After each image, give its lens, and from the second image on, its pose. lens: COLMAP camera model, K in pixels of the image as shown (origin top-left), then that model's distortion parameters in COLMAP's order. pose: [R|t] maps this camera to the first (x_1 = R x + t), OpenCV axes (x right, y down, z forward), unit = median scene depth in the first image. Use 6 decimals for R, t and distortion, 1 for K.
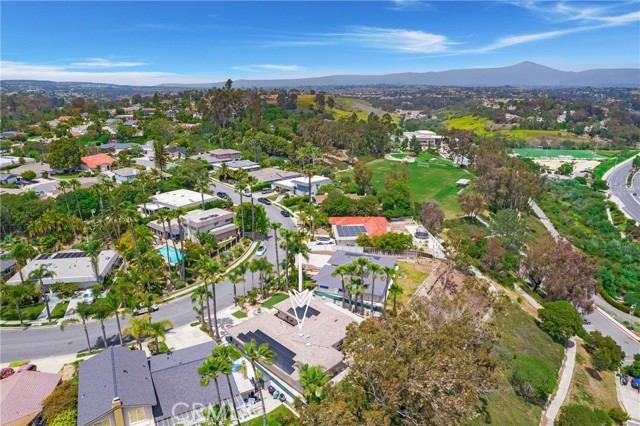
lens RADIAL K [[415.6, 0, 317.3], [0, 415.6, 211.8], [0, 0, 1]] dist [-0.077017, 0.062053]
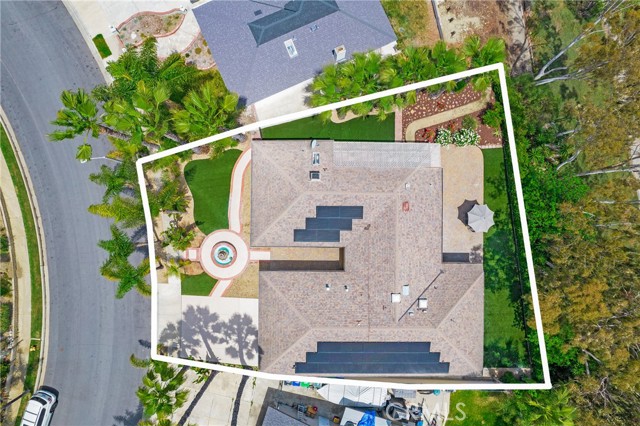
lens RADIAL K [[415.6, 0, 317.3], [0, 415.6, 211.8], [0, 0, 1]] dist [-0.077017, 0.062053]
pose [[0.721341, -0.692577, -0.002102, -0.026685], [0.207597, 0.213321, 0.954671, -0.170082], [-0.660735, -0.689080, 0.297654, 0.735330]]
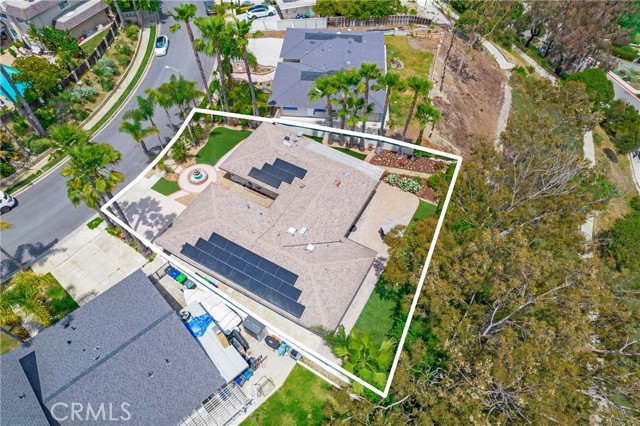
lens RADIAL K [[415.6, 0, 317.3], [0, 415.6, 211.8], [0, 0, 1]] dist [-0.077017, 0.062053]
pose [[0.967089, -0.202577, 0.153953, -0.067342], [0.077734, 0.811374, 0.579335, -0.043374], [-0.242274, -0.548301, 0.800418, 0.402587]]
